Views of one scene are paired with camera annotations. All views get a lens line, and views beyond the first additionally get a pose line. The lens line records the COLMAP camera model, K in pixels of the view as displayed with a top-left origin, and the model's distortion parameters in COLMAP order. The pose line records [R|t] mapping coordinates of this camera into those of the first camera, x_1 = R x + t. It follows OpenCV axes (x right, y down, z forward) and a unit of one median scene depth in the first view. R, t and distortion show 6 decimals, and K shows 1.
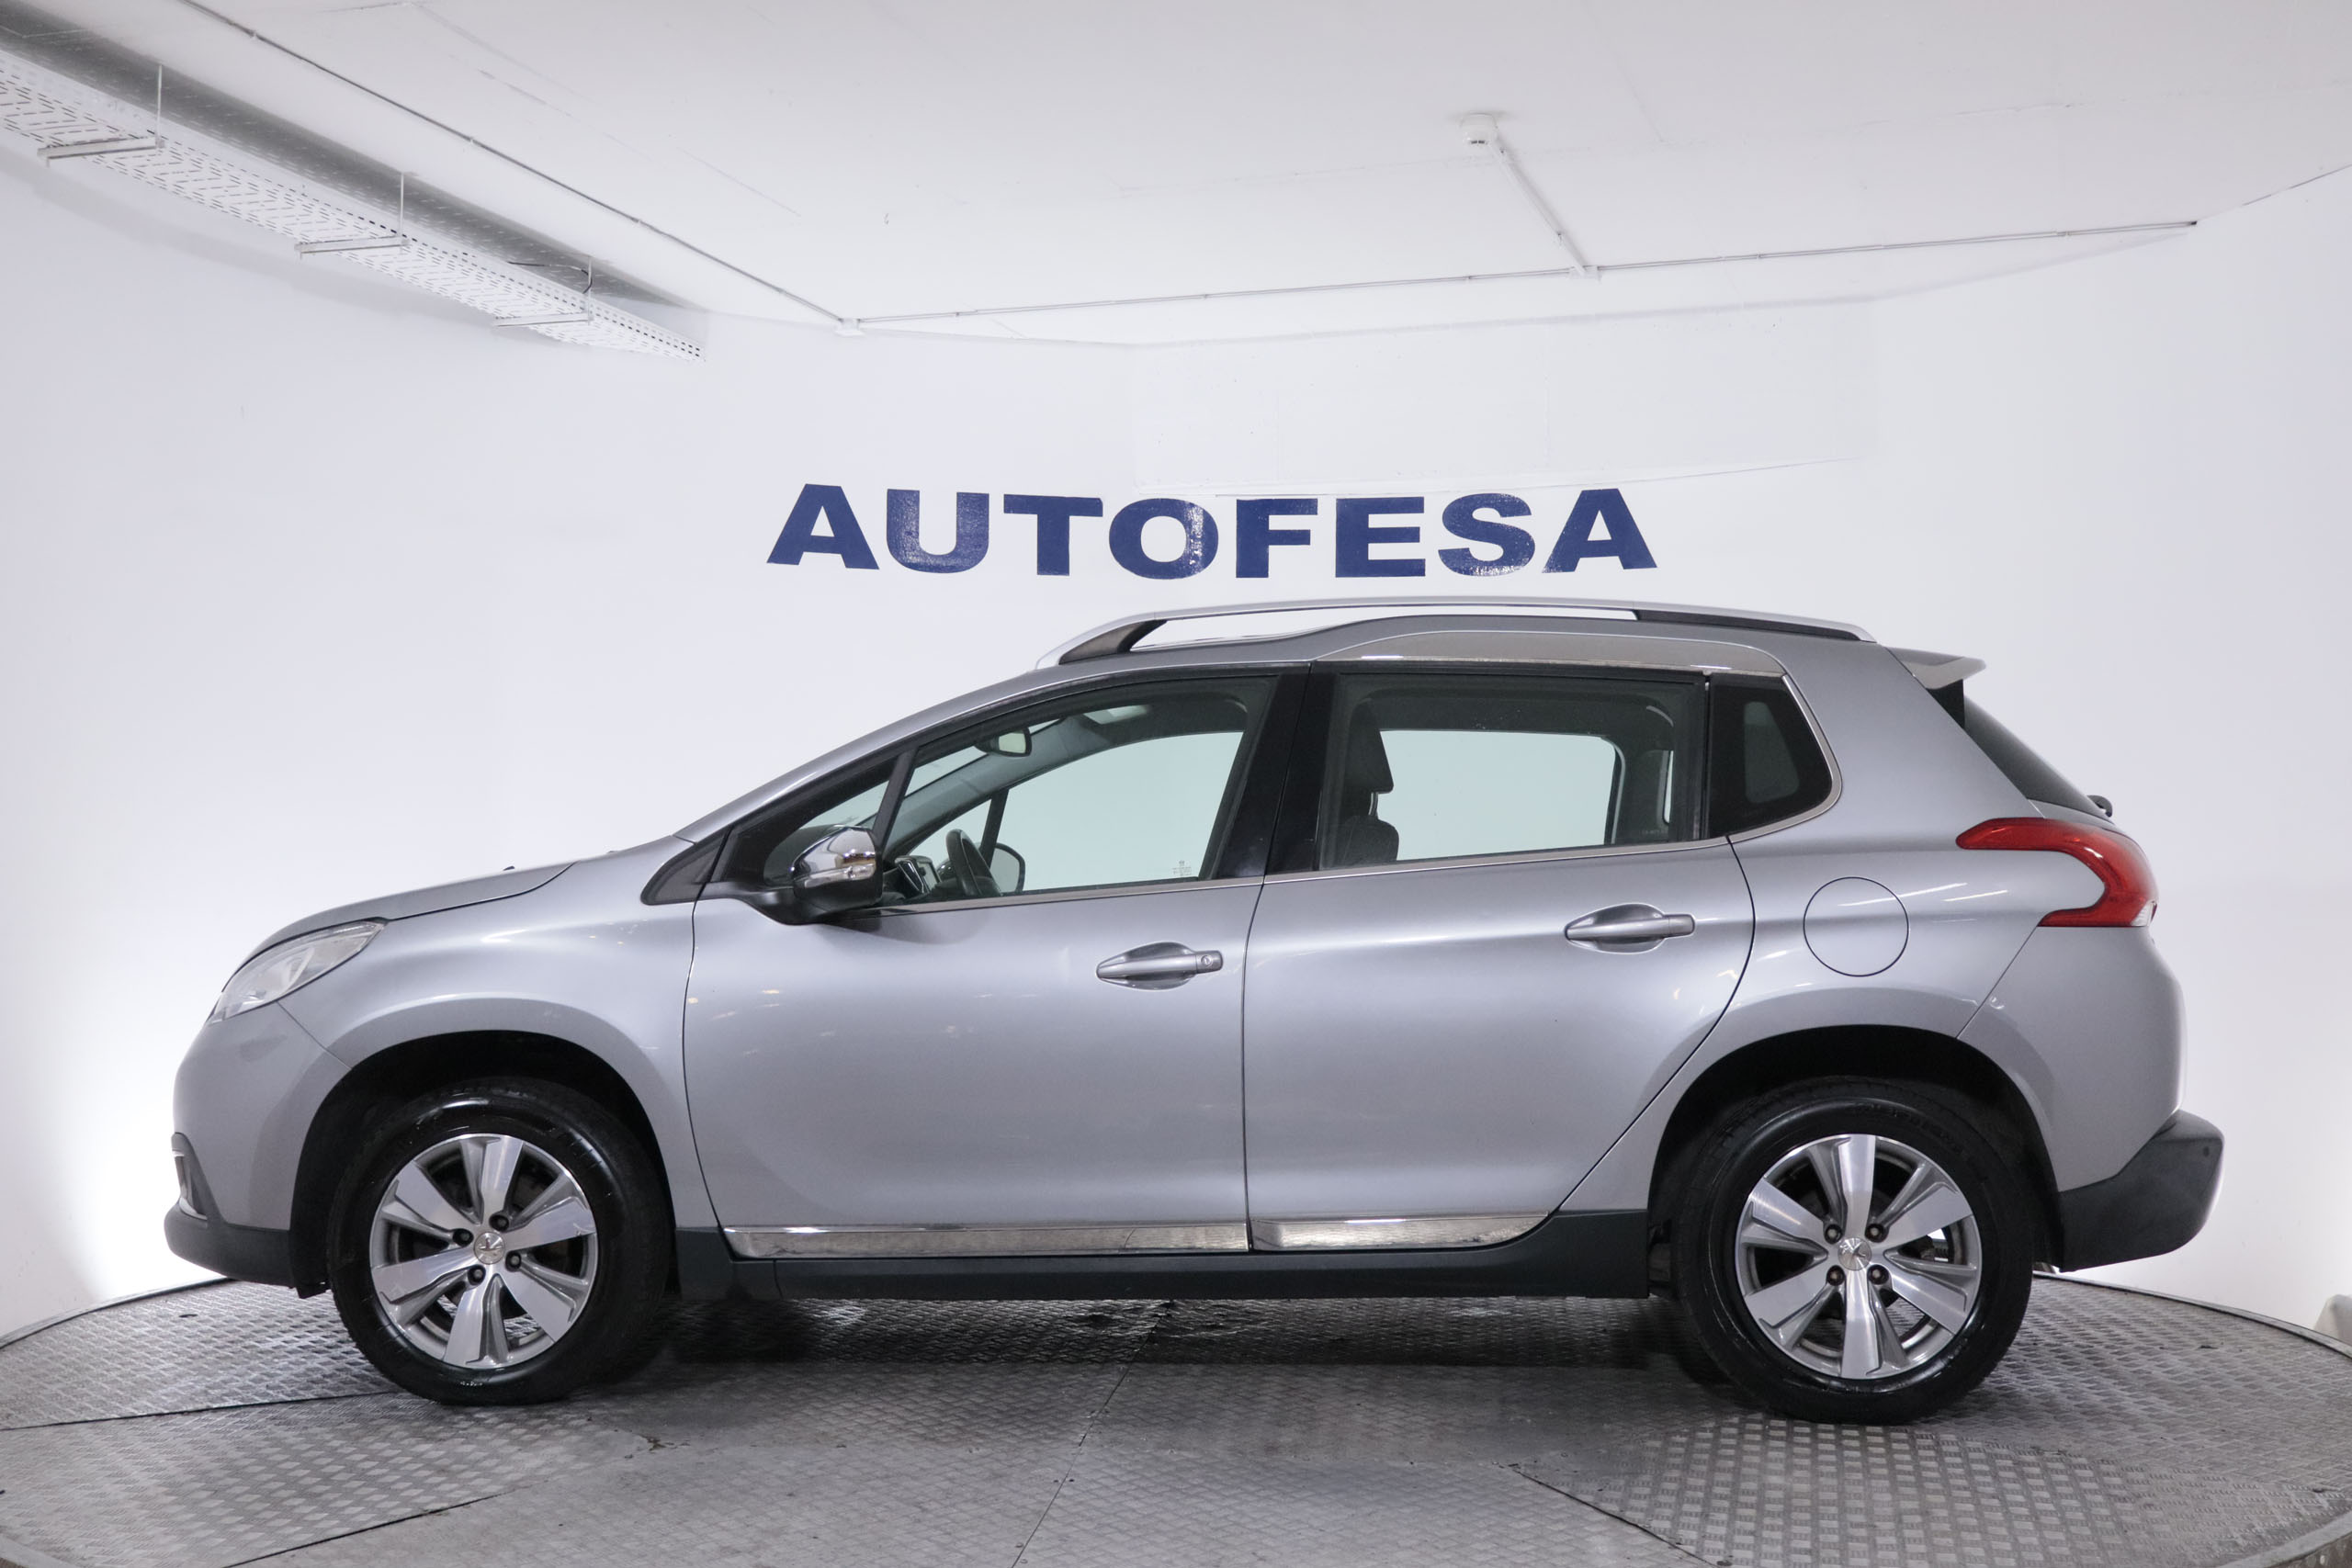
lens RADIAL K [[2740.0, 0, 1178.8], [0, 2740.0, 795.6], [0, 0, 1]] dist [0.031786, 0.000000]
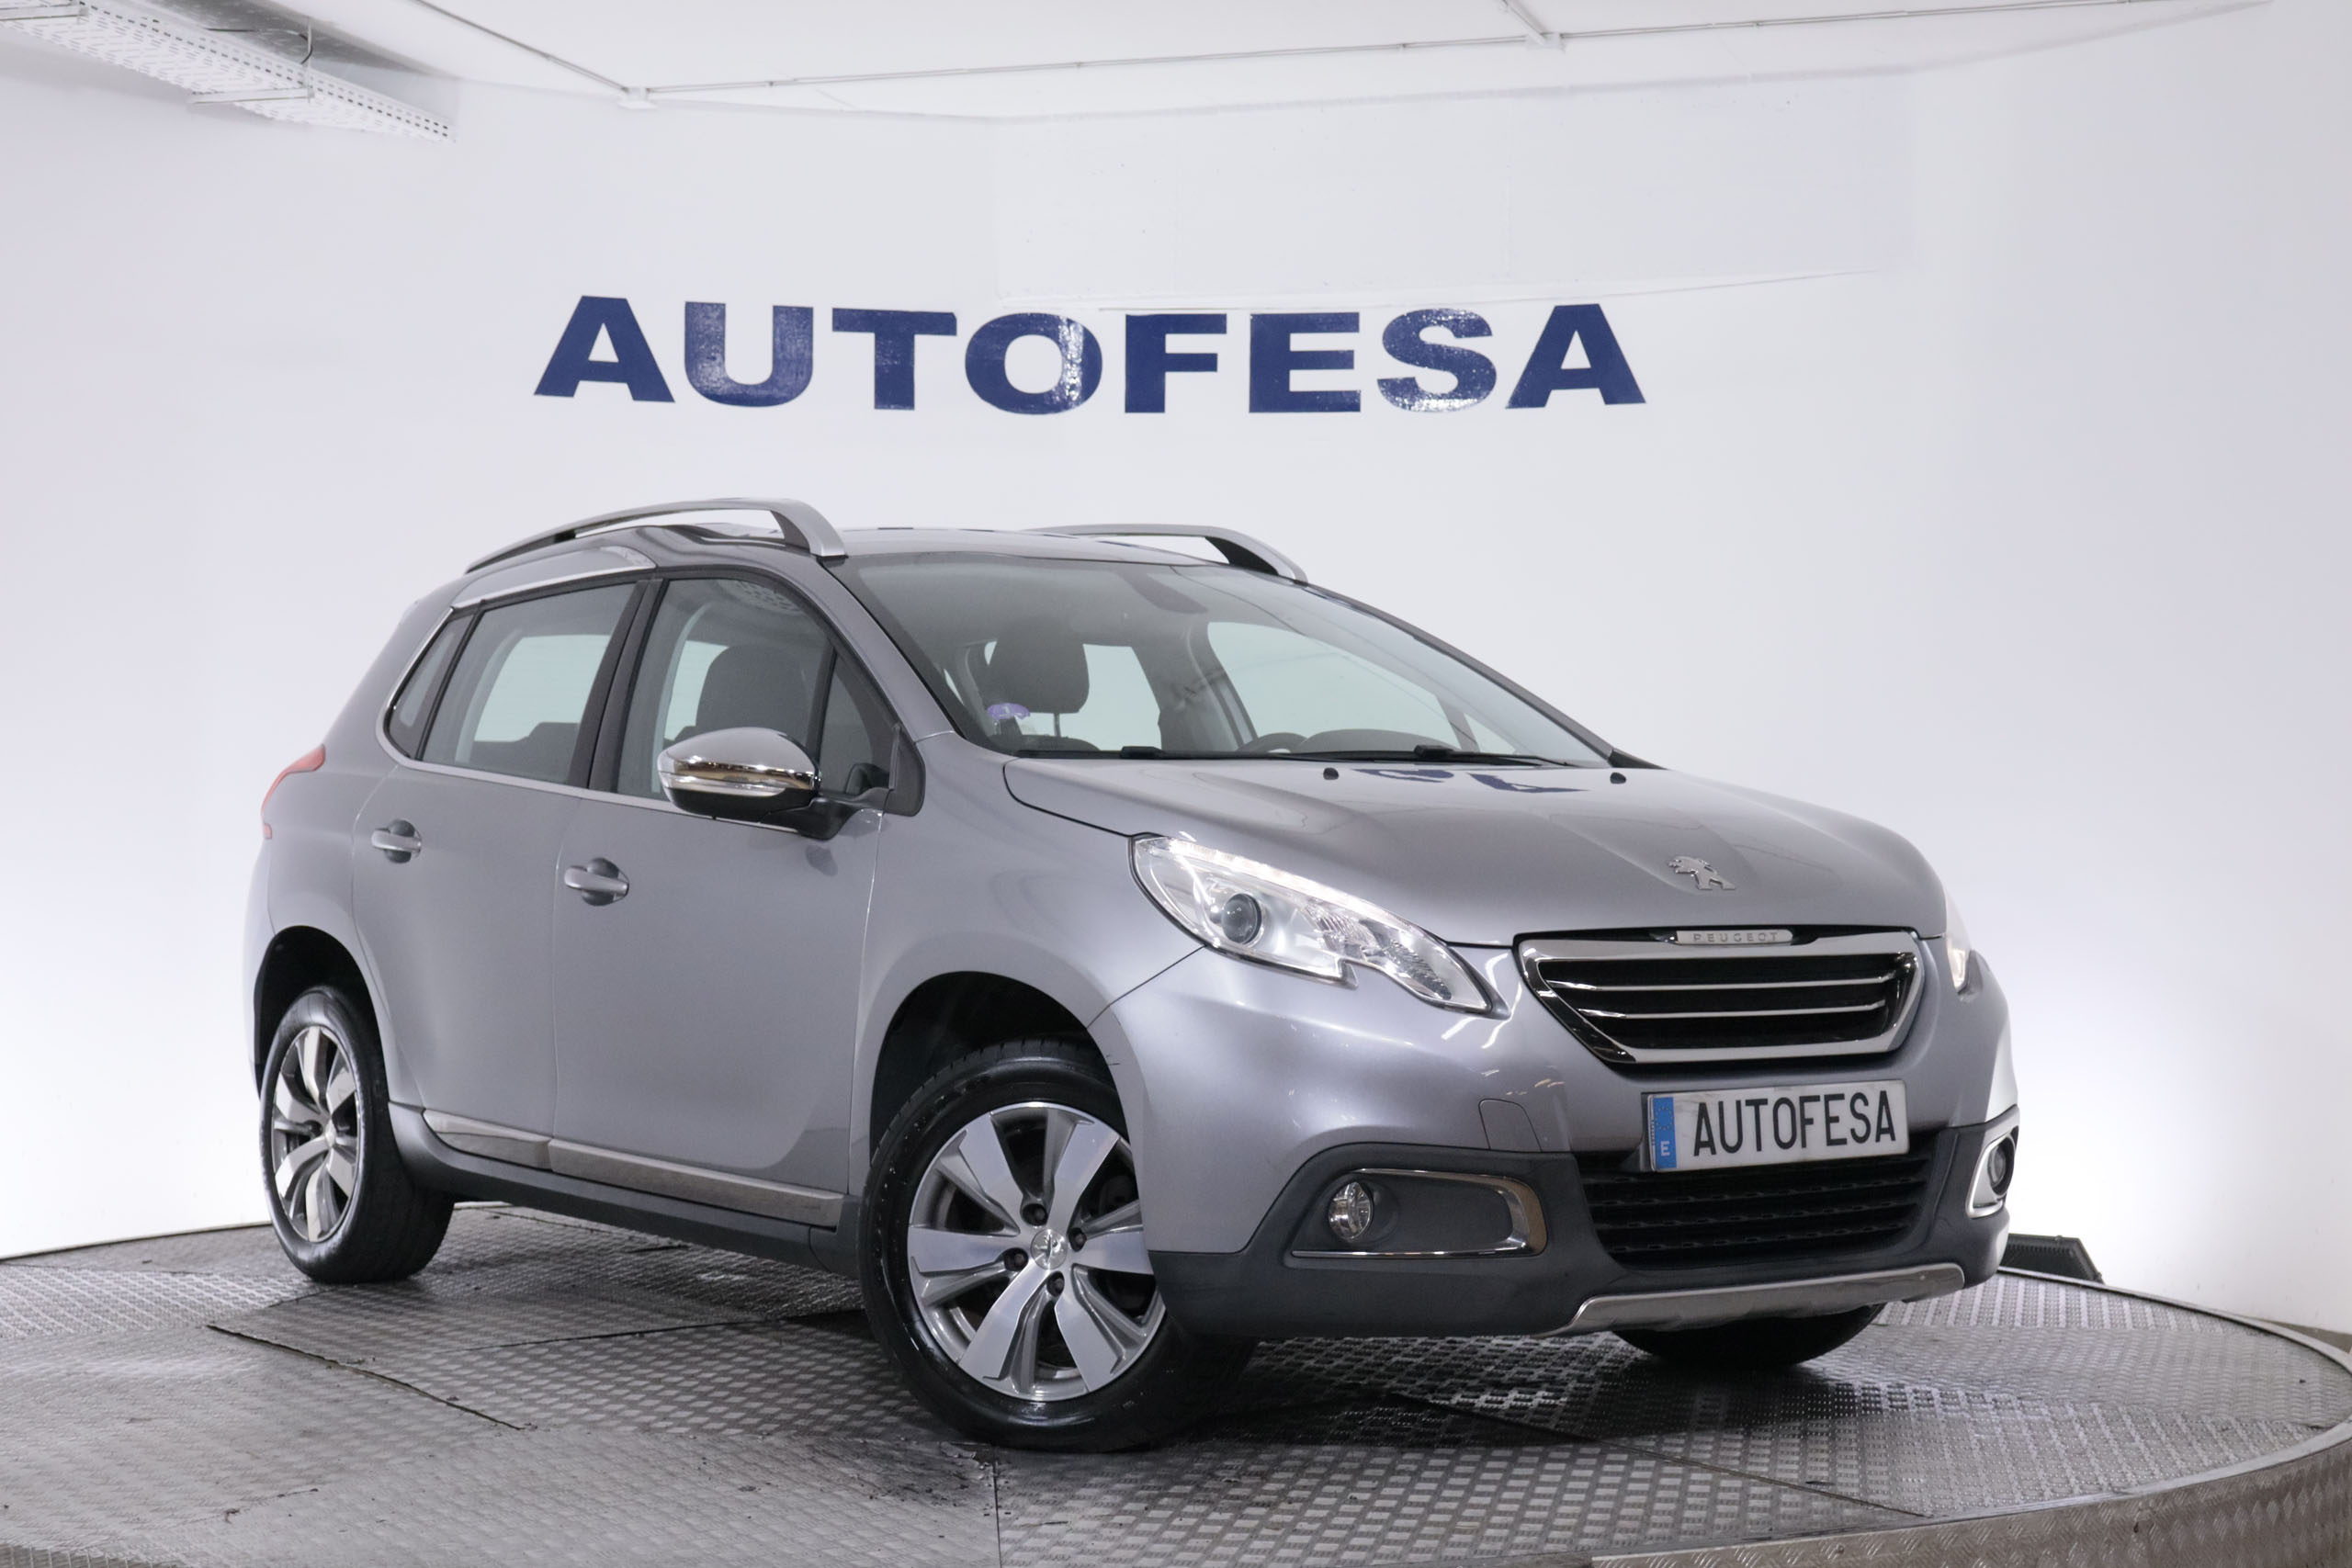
lens RADIAL K [[3884.4, 0, 1185.8], [0, 3884.4, 794.6], [0, 0, 1]] dist [0.024757, 0.000000]
pose [[0.999956, 0.000896, 0.009301, 0.029208], [-0.001203, 0.999453, 0.033050, -0.006120], [-0.009266, -0.033060, 0.999410, -0.137116]]
